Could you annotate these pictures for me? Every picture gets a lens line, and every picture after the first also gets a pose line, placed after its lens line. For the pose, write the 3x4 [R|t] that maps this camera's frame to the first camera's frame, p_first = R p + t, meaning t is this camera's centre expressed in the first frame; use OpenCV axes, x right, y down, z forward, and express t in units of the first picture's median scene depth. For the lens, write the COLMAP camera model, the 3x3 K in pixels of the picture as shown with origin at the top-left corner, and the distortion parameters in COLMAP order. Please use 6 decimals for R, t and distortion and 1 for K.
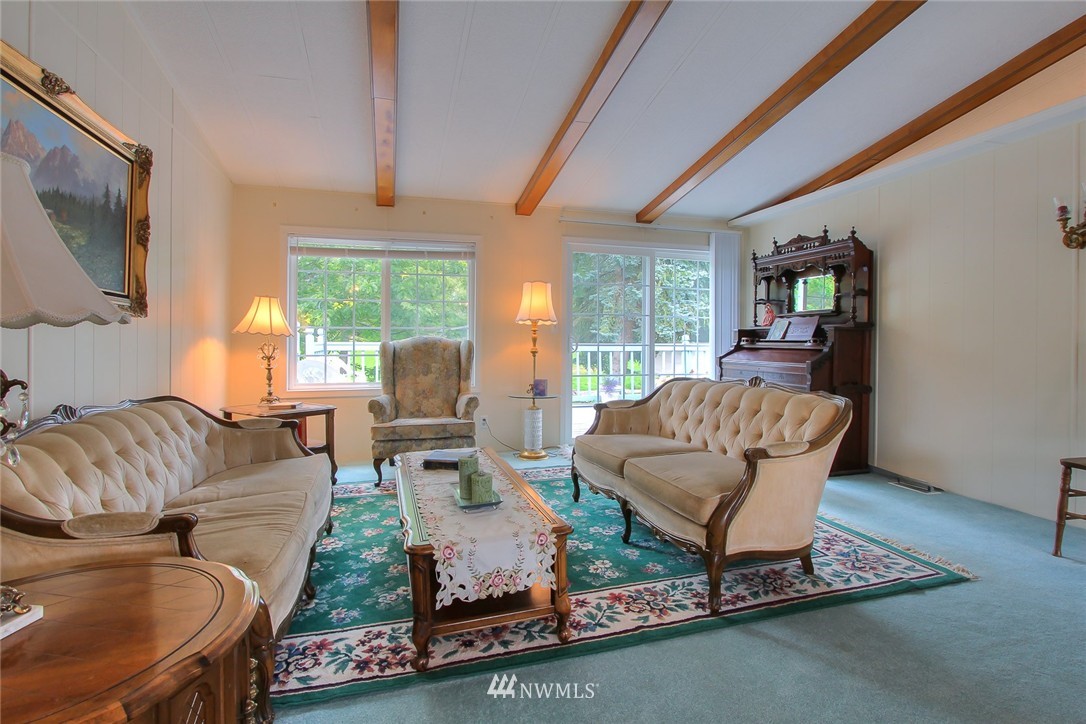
lens RADIAL K [[519.5, 0, 540.3], [0, 519.5, 351.1], [0, 0, 1]] dist [-0.017713, 0.000485]
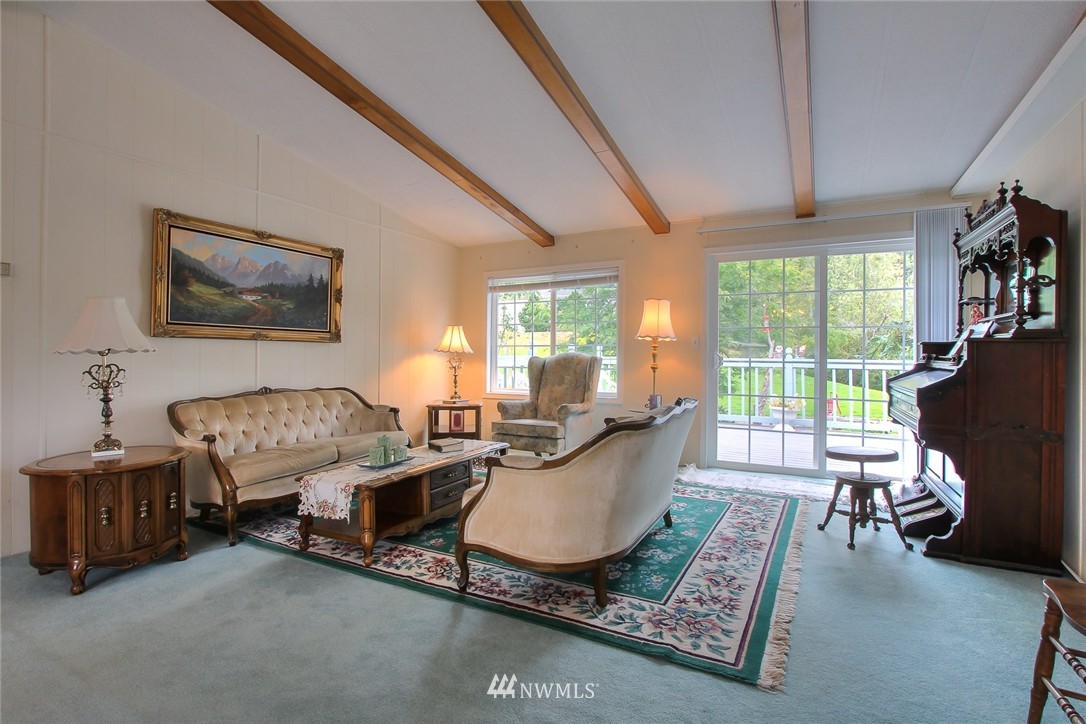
lens RADIAL K [[519.5, 0, 545.1], [0, 519.5, 360.9], [0, 0, 1]] dist [-0.017713, 0.000485]
pose [[0.709896, 0.010340, -0.704230, 1.060238], [-0.015779, 0.999875, -0.001226, -0.013294], [0.704130, 0.011982, 0.709970, 0.237814]]
